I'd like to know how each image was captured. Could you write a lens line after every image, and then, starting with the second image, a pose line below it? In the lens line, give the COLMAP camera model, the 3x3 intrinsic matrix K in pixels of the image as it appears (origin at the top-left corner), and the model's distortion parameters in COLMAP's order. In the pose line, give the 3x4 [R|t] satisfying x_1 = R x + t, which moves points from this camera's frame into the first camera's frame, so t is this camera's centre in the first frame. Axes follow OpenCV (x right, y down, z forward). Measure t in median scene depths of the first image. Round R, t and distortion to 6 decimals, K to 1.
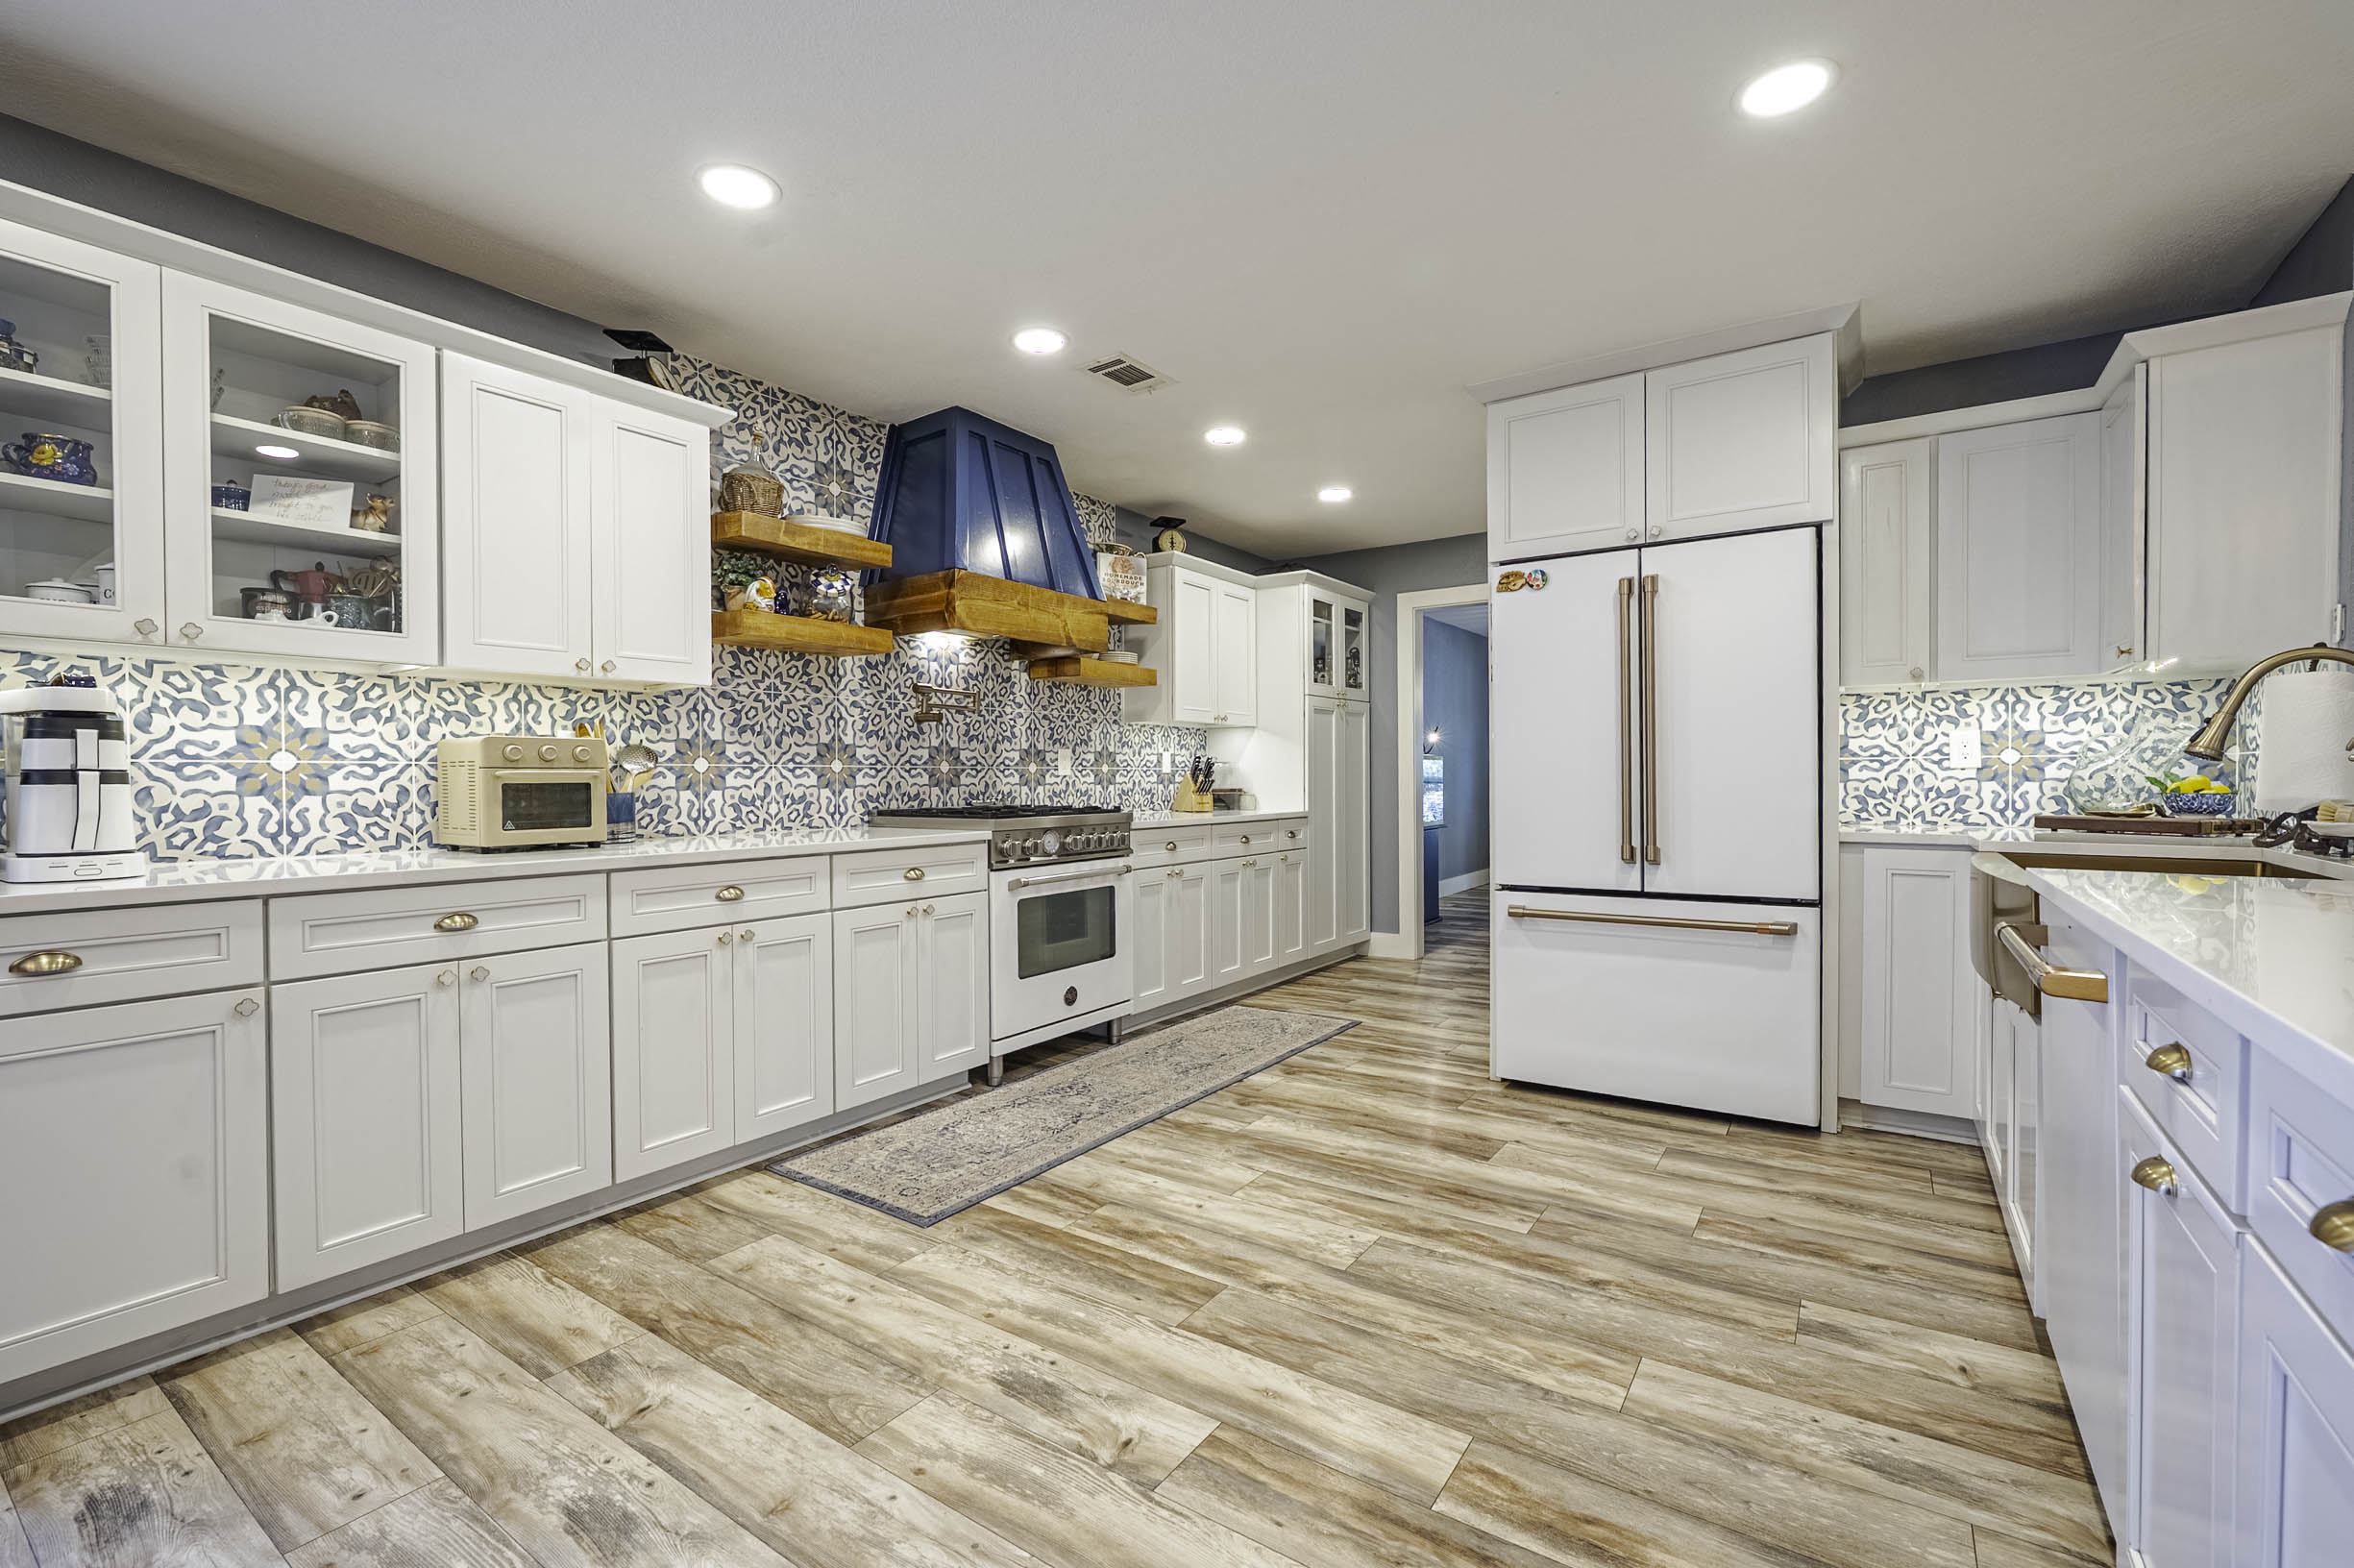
lens RADIAL K [[975.9, 0, 1205.5], [0, 975.9, 787.5], [0, 0, 1]] dist [-0.005821, 0.001088]
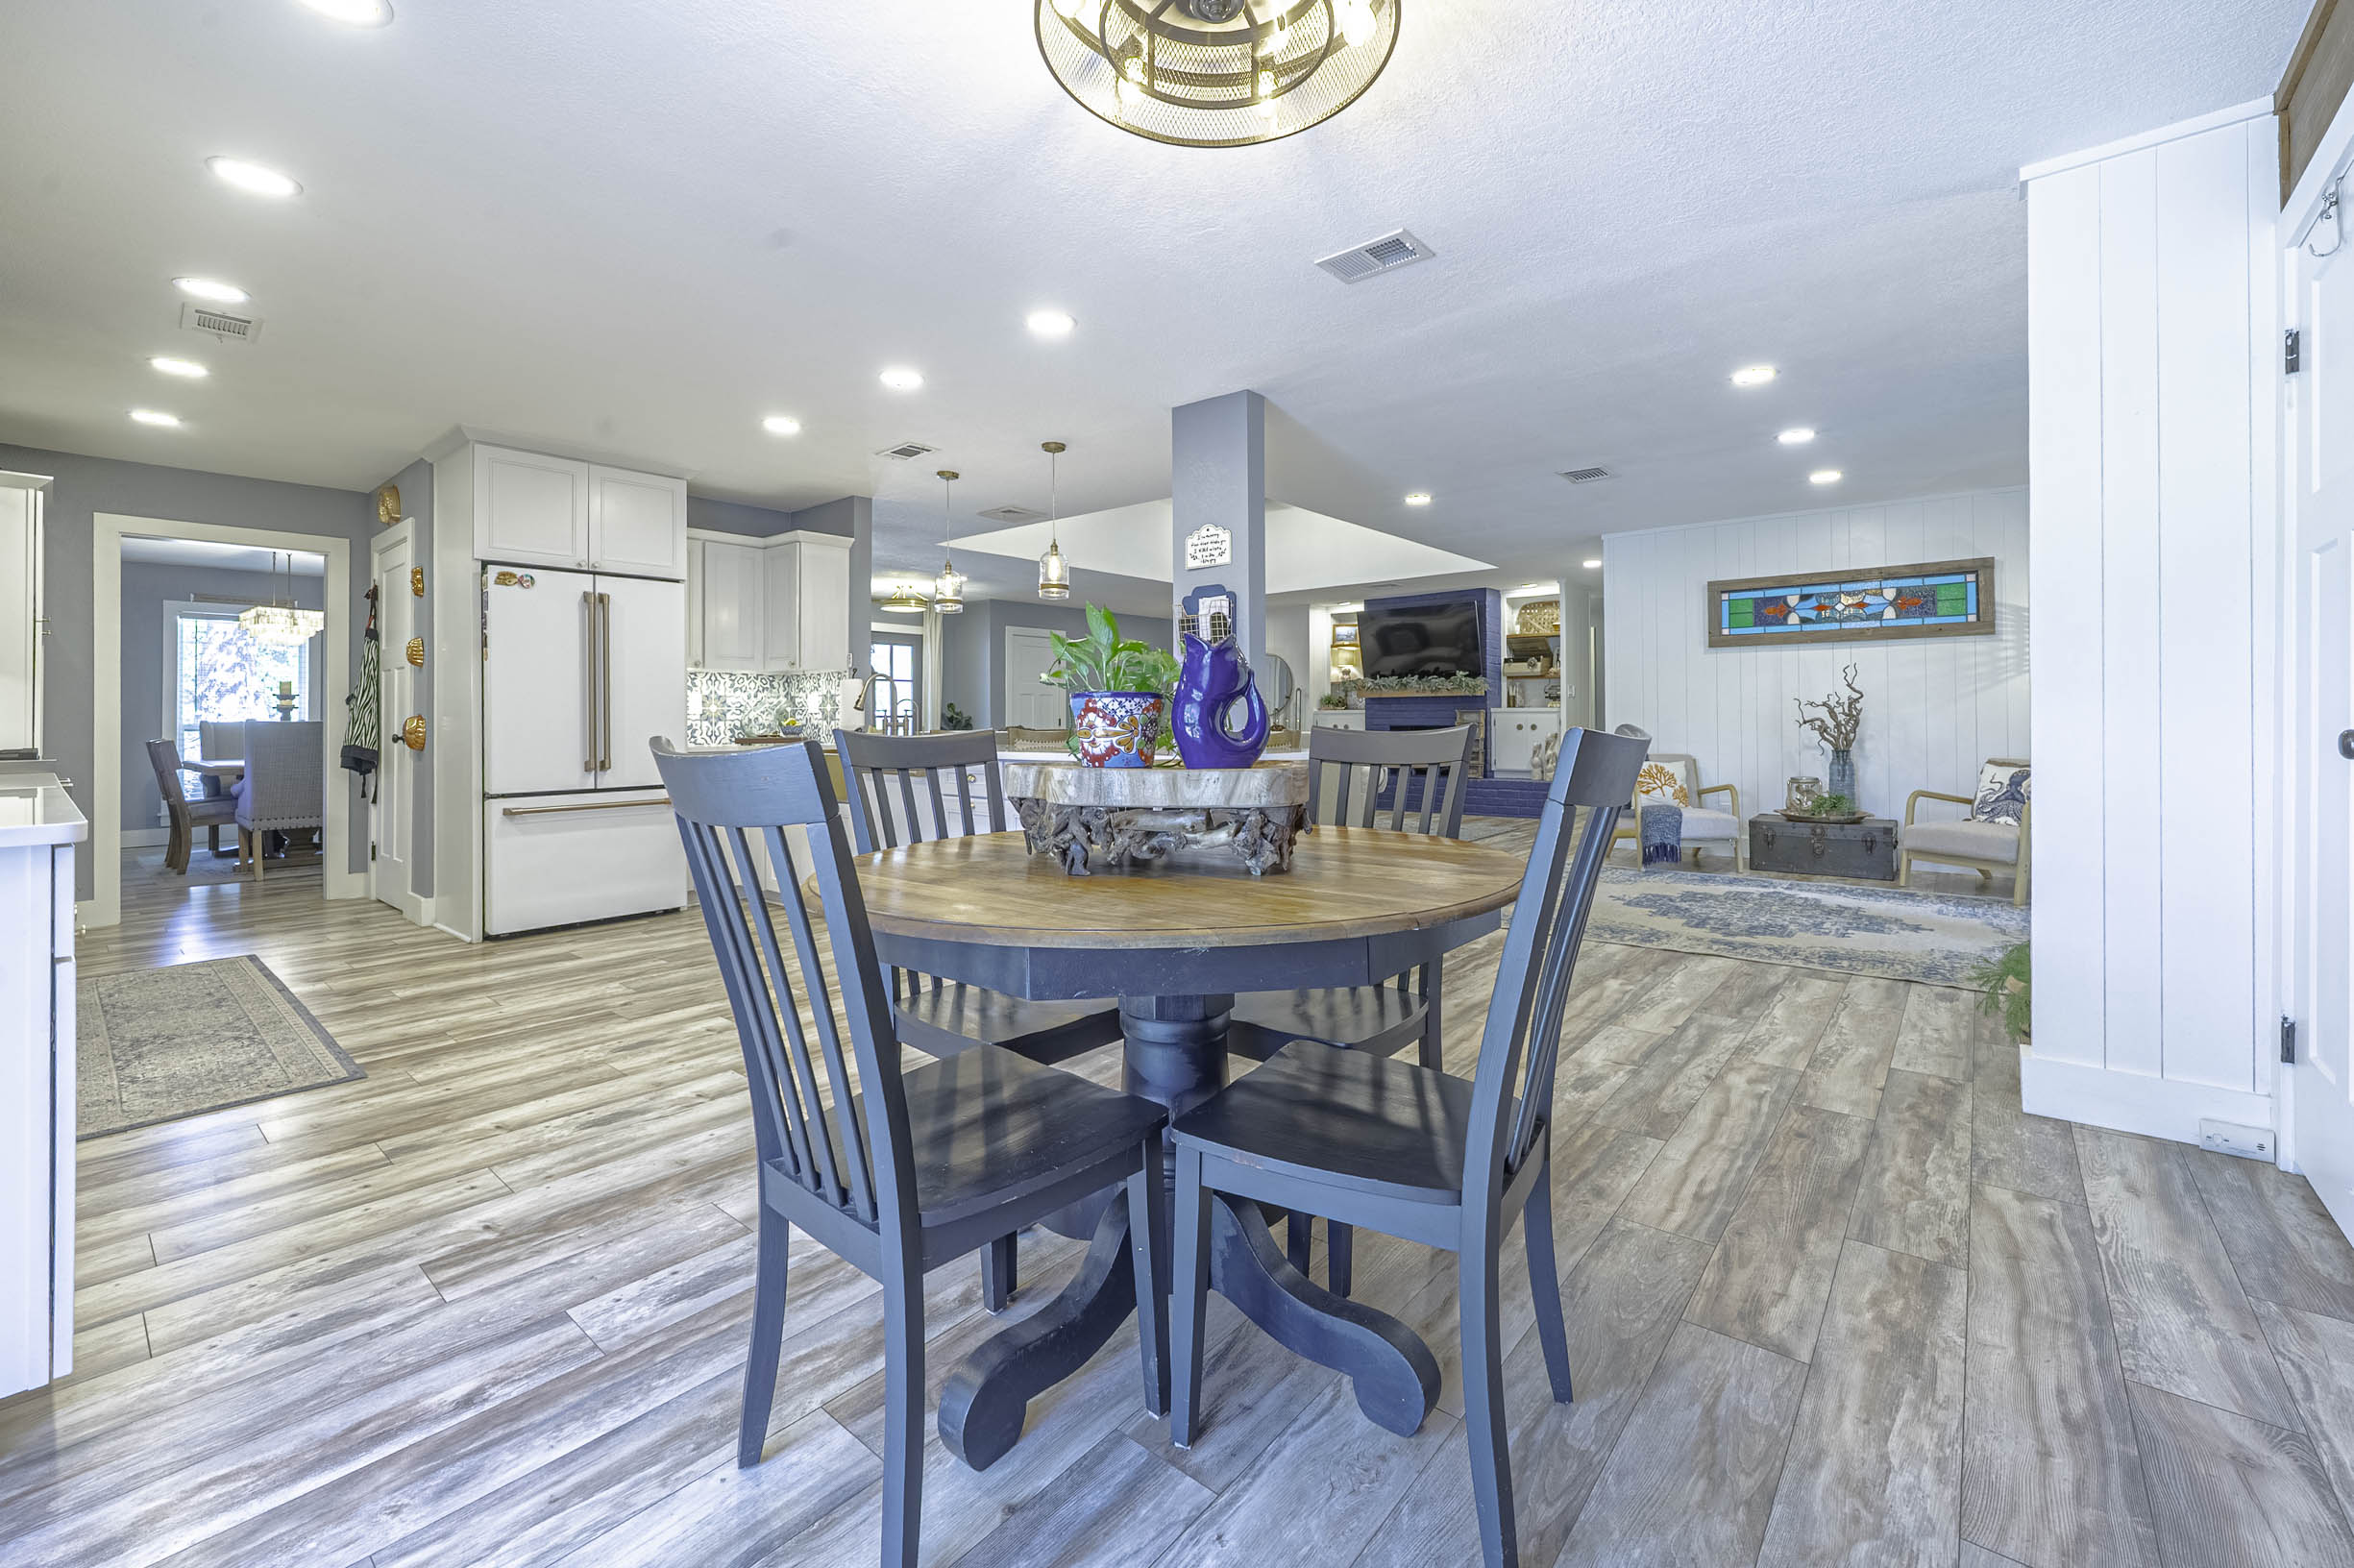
lens RADIAL K [[975.9, 0, 1145.3], [0, 975.9, 722.7], [0, 0, 1]] dist [-0.005821, 0.001088]
pose [[0.131274, 0.002071, 0.991344, -1.038449], [0.015639, 0.999869, -0.004160, 0.019349], [-0.991223, 0.016050, 0.131225, -0.107484]]
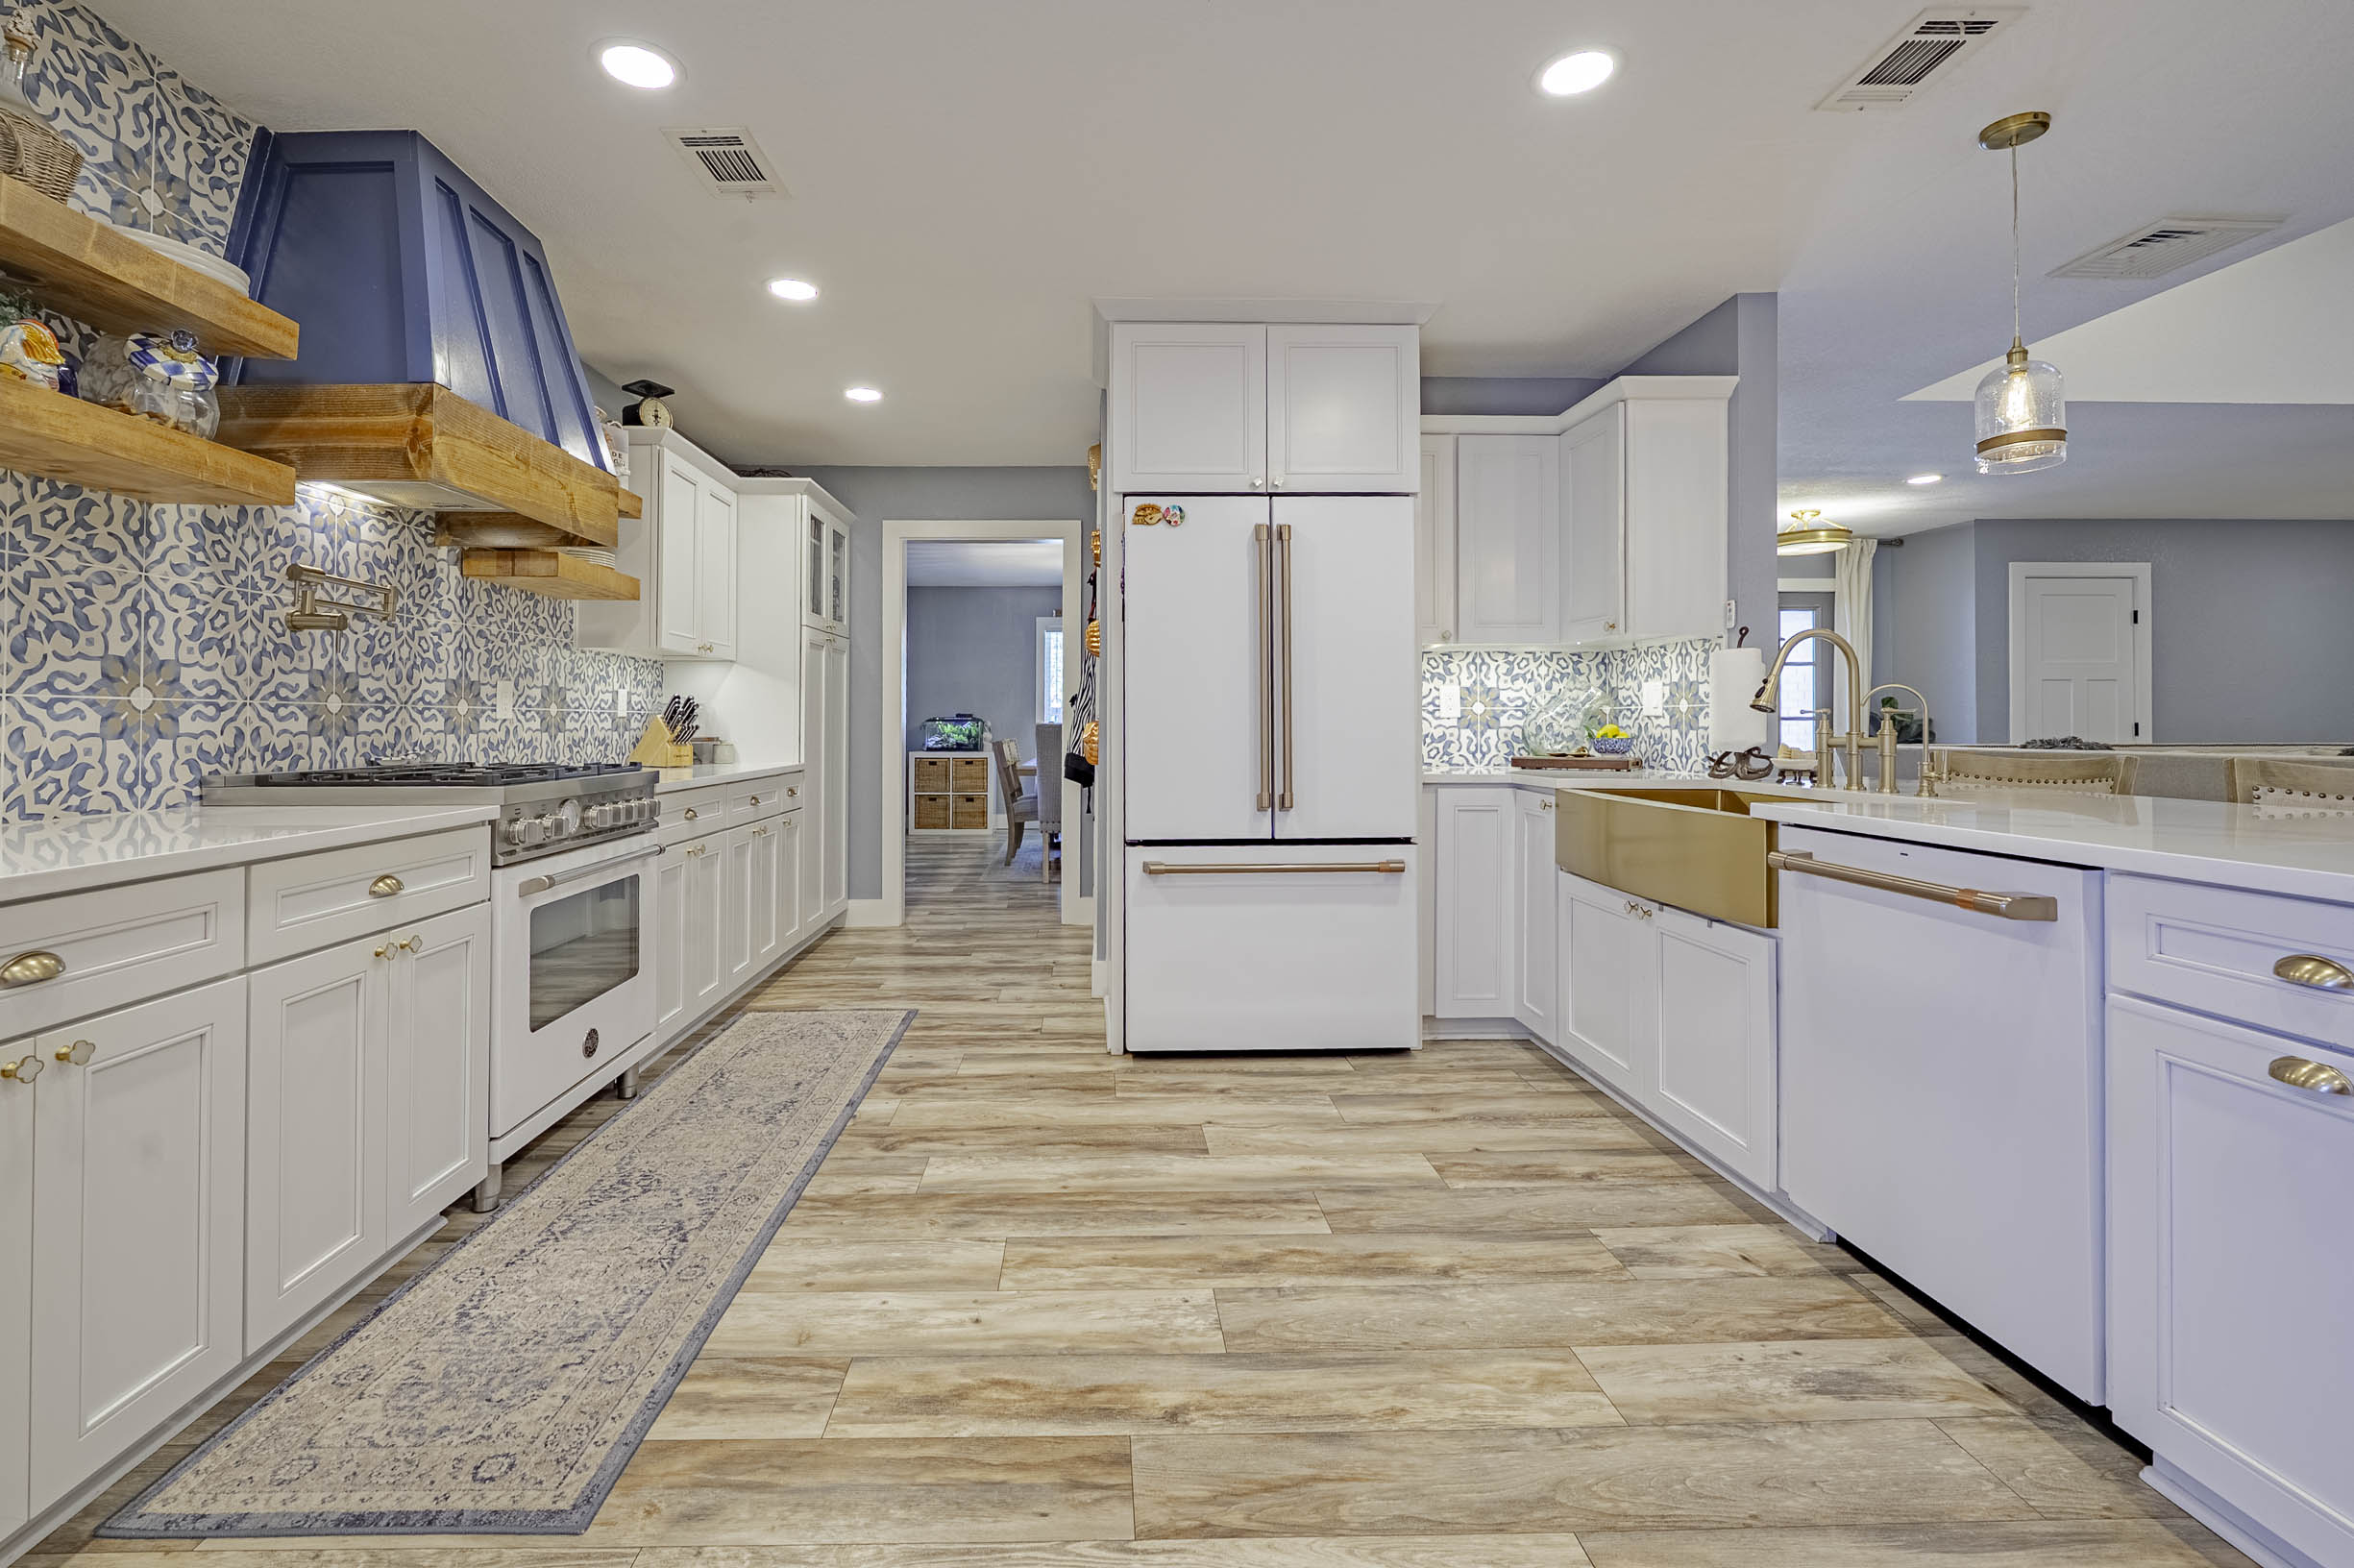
lens RADIAL K [[975.9, 0, 1085.1], [0, 975.9, 708.1], [0, 0, 1]] dist [-0.005821, 0.001088]
pose [[0.830589, 0.013201, 0.556729, -0.274550], [0.002506, 0.999620, -0.027442, -0.000141], [-0.556880, 0.024189, 0.830241, 0.280971]]
